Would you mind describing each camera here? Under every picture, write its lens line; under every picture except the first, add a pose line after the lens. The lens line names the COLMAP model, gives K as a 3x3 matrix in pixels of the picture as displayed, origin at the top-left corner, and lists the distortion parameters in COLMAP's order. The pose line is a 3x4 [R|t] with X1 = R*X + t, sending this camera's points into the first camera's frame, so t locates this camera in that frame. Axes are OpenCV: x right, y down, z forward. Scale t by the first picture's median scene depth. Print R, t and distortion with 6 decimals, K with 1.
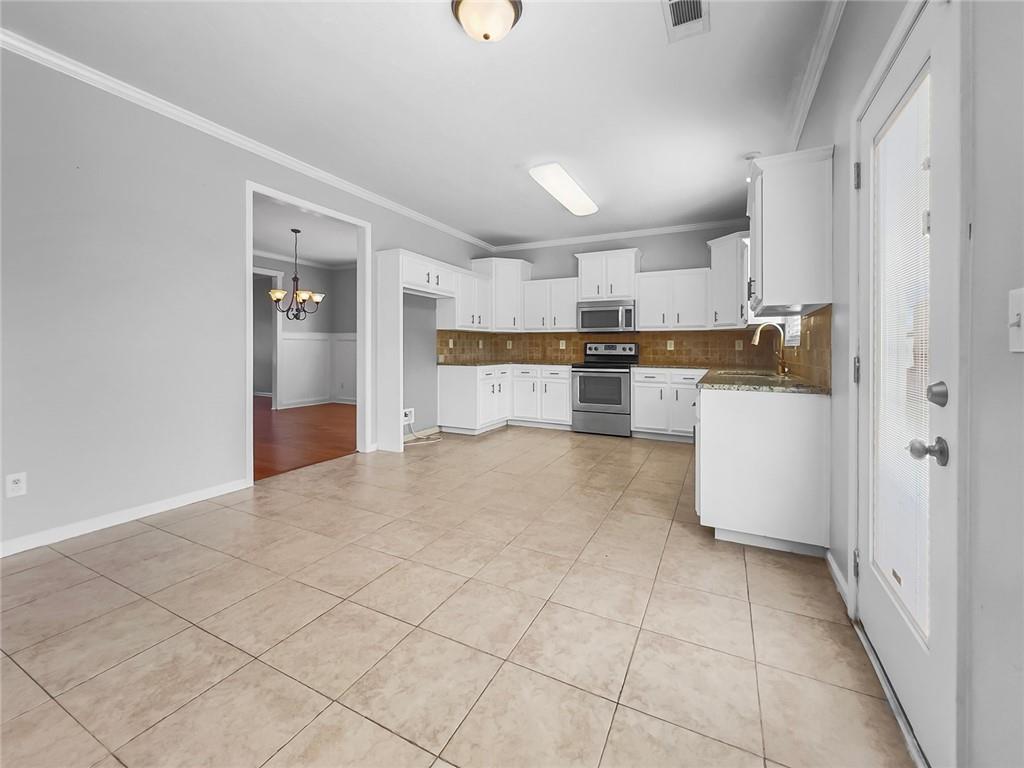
lens RADIAL K [[420.0, 0, 510.6], [0, 420.0, 349.3], [0, 0, 1]] dist [-0.000860, -0.000372]
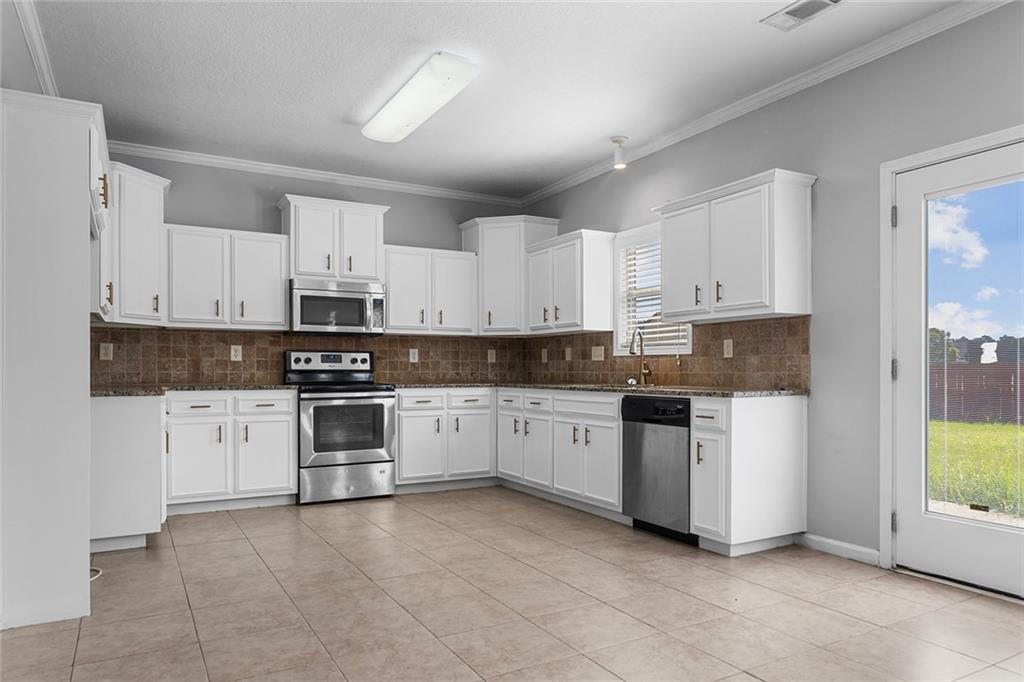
lens RADIAL K [[674.8, 0, 505.3], [0, 674.8, 364.6], [0, 0, 1]] dist [-0.008379, 0.004534]
pose [[0.553838, 0.000199, 0.832624, -0.468257], [0.006026, 0.999973, -0.004248, 0.010980], [-0.832603, 0.007370, 0.553822, 0.260659]]
